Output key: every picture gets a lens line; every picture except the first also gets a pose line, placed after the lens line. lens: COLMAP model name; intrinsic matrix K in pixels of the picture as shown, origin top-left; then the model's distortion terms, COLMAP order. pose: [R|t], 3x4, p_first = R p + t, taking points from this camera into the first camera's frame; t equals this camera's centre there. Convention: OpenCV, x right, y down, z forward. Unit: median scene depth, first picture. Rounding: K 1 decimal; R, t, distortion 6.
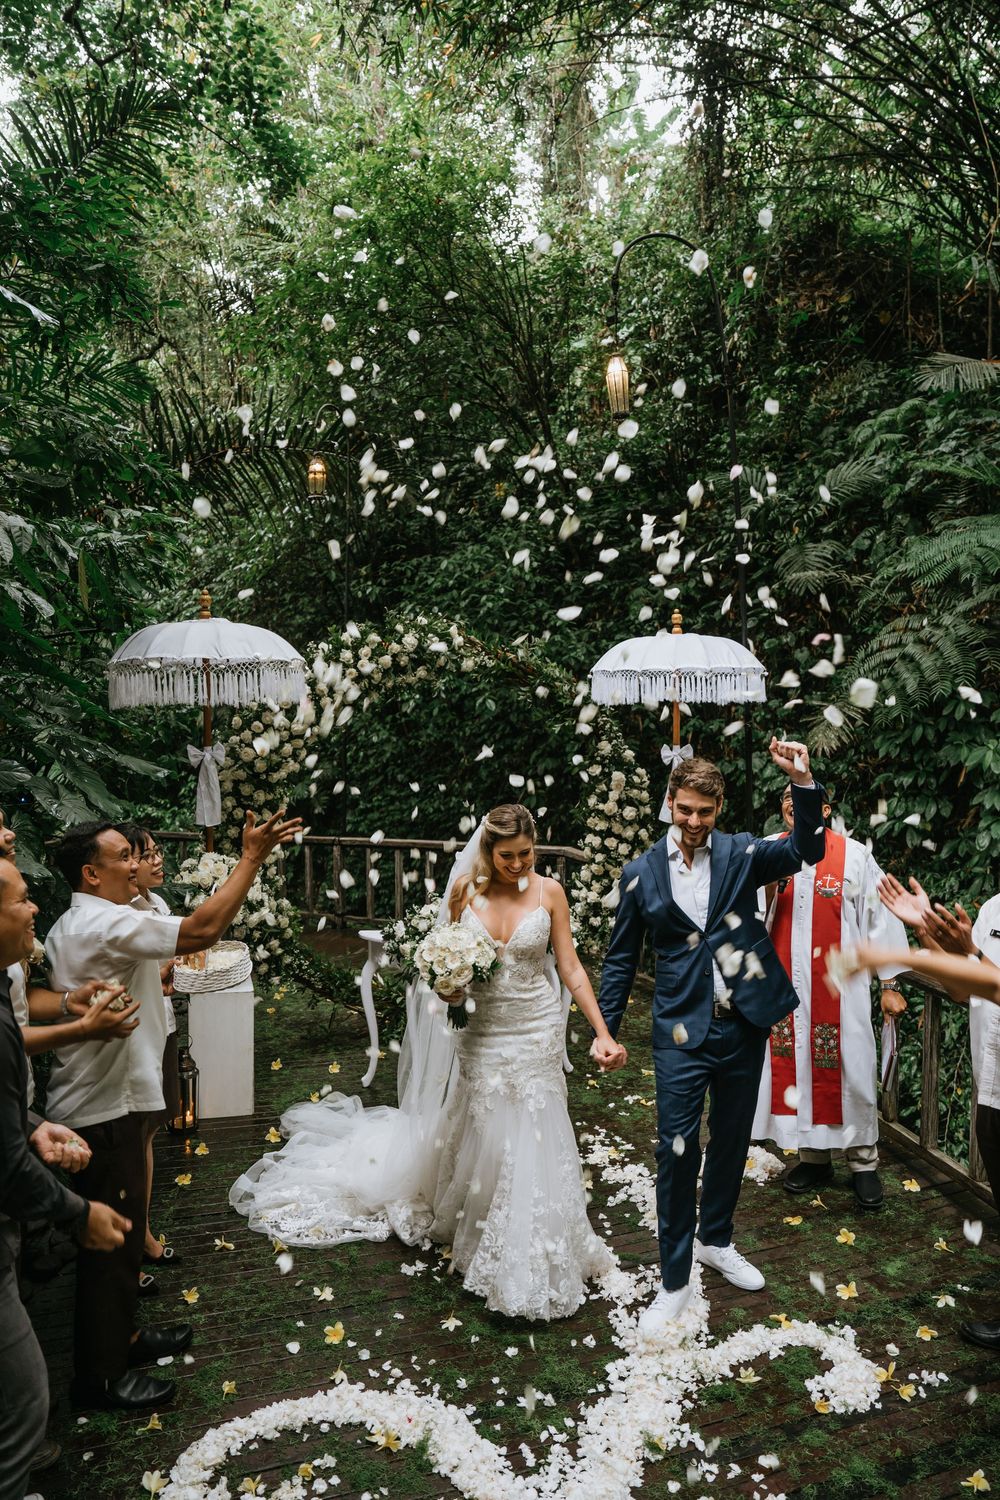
lens RADIAL K [[1061.2, 0, 499.1], [0, 1061.2, 752.0], [0, 0, 1]] dist [-0.110529, 0.009261]
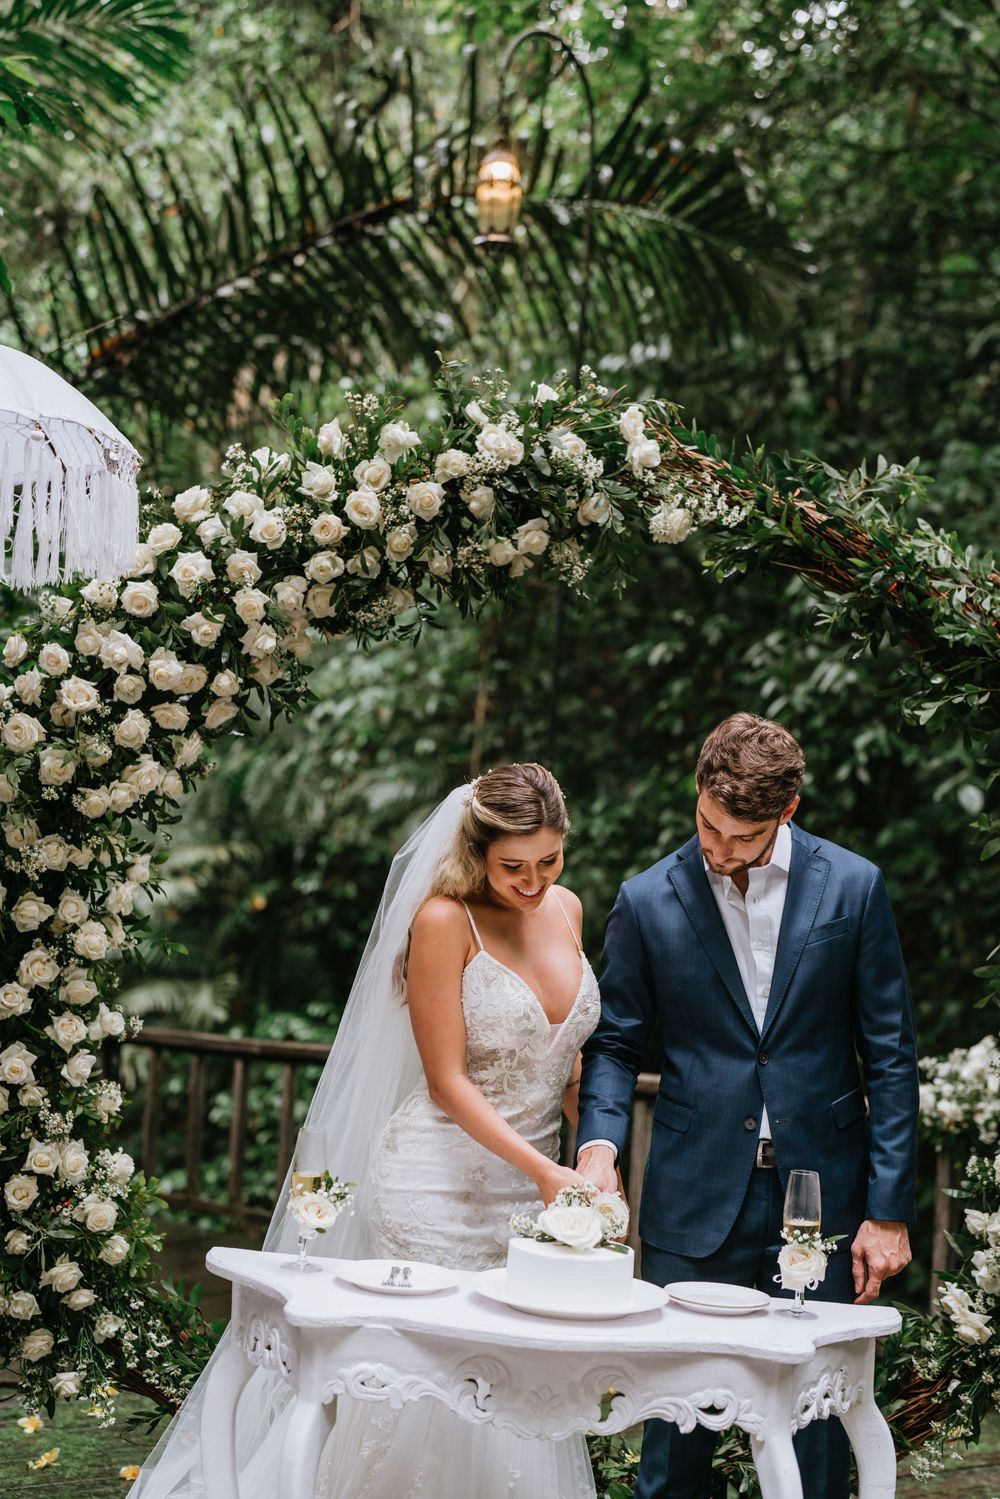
lens RADIAL K [[2078.3, 0, 486.1], [0, 2078.3, 755.4], [0, 0, 1]] dist [-0.007487, 0.000000]
pose [[0.952783, 0.030274, -0.302140, 0.124165], [-0.061877, 0.993497, -0.095578, 0.064858], [0.297282, 0.109760, 0.948460, 0.348951]]
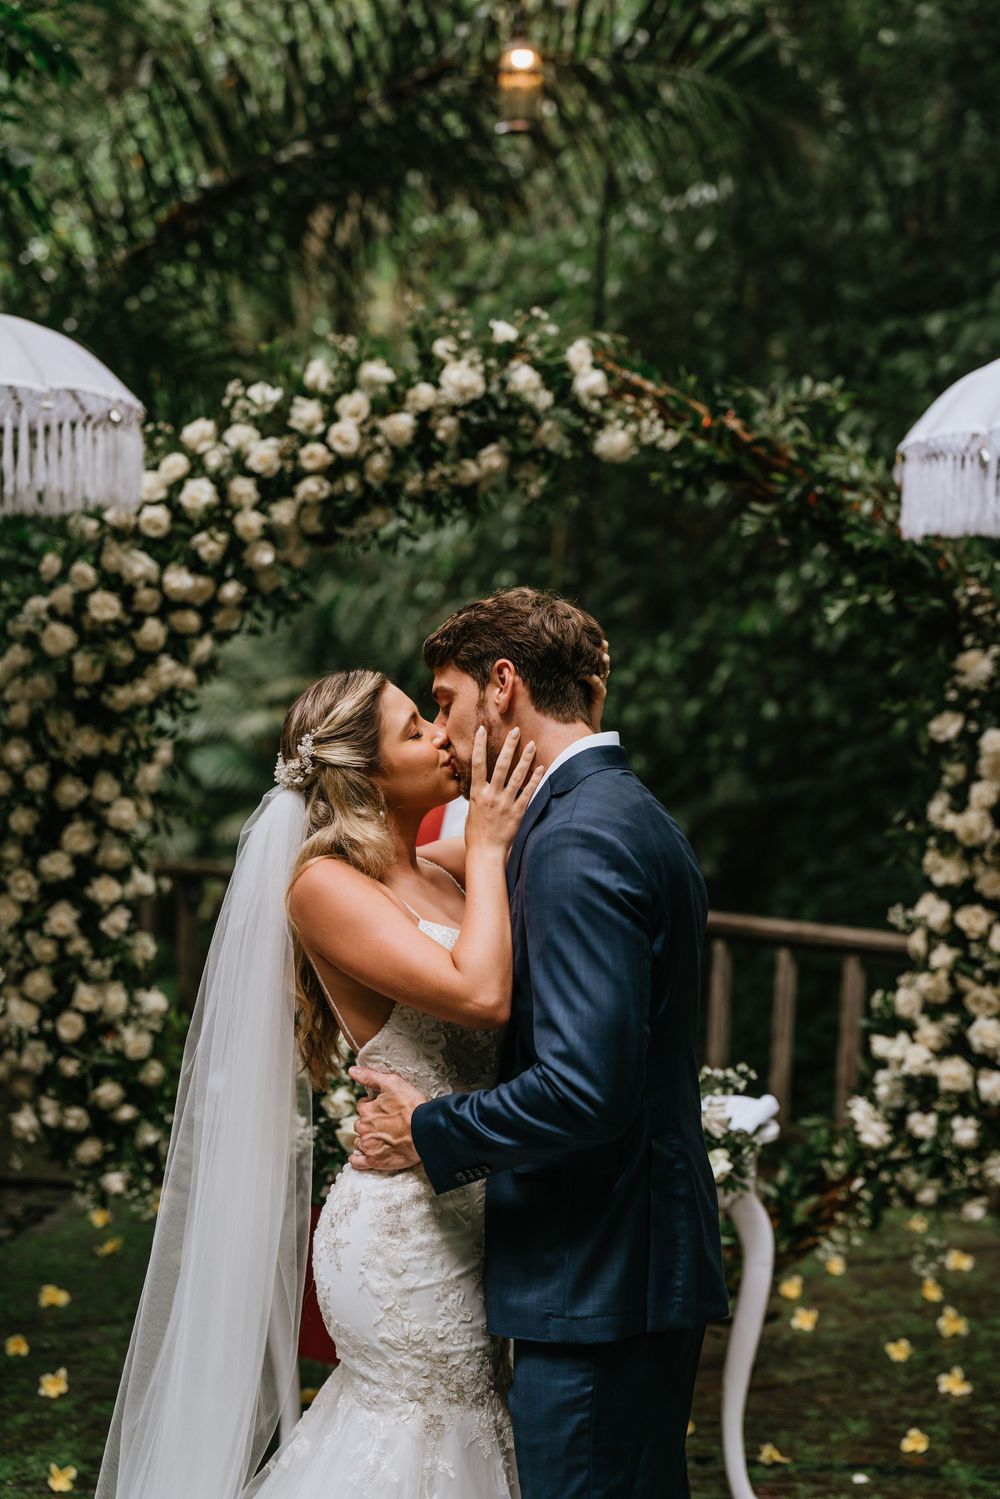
lens RADIAL K [[2078.3, 0, 494.4], [0, 2078.3, 771.7], [0, 0, 1]] dist [-0.007487, 0.000000]
pose [[0.936971, 0.049471, -0.345887, 0.208091], [-0.051002, 0.998688, 0.004682, 0.040273], [0.345665, 0.013254, 0.938264, 0.260257]]
